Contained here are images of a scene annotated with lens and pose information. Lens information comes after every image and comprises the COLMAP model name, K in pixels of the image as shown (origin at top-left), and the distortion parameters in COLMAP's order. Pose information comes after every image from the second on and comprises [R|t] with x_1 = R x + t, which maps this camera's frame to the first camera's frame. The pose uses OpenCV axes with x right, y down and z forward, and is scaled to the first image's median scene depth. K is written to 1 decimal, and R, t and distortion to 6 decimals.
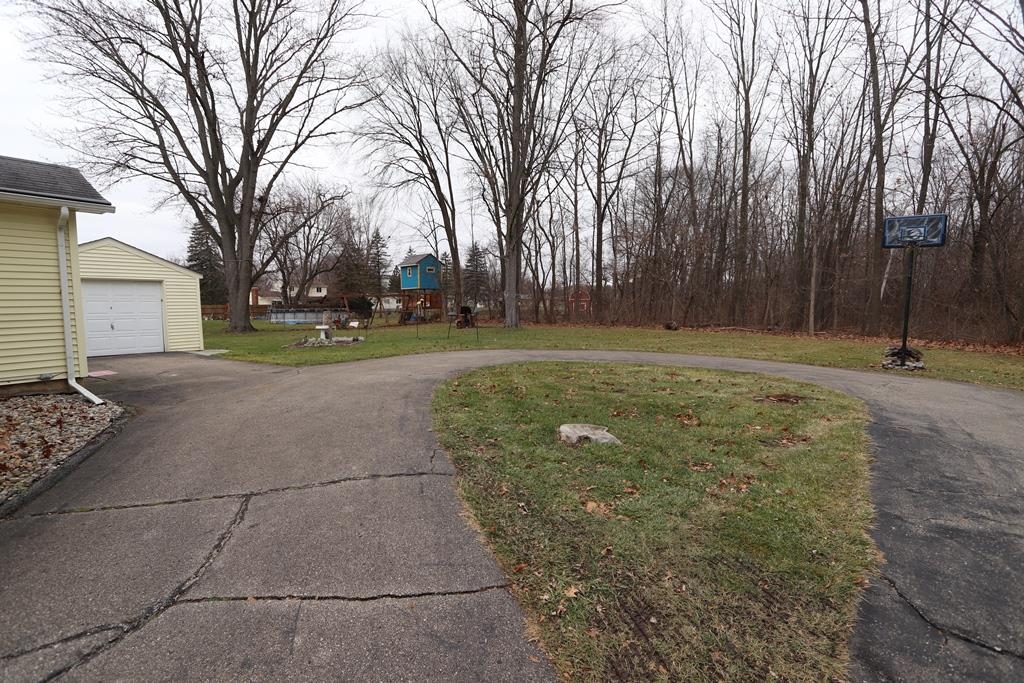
lens RADIAL K [[465.5, 0, 510.6], [0, 465.5, 342.6], [0, 0, 1]] dist [-0.011599, -0.000483]
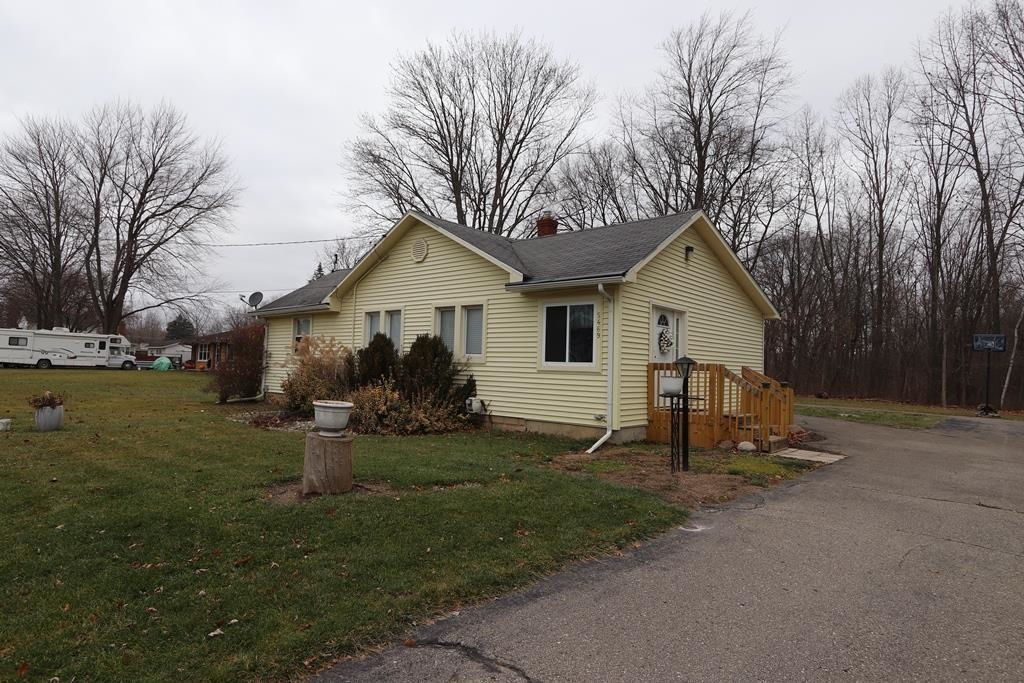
lens RADIAL K [[578.4, 0, 512.7], [0, 578.4, 339.3], [0, 0, 1]] dist [-0.001679, -0.000501]
pose [[0.995321, 0.041387, -0.087313, -0.347183], [-0.052839, 0.989677, -0.133222, 0.065530], [0.080898, 0.137212, 0.987233, -0.601167]]
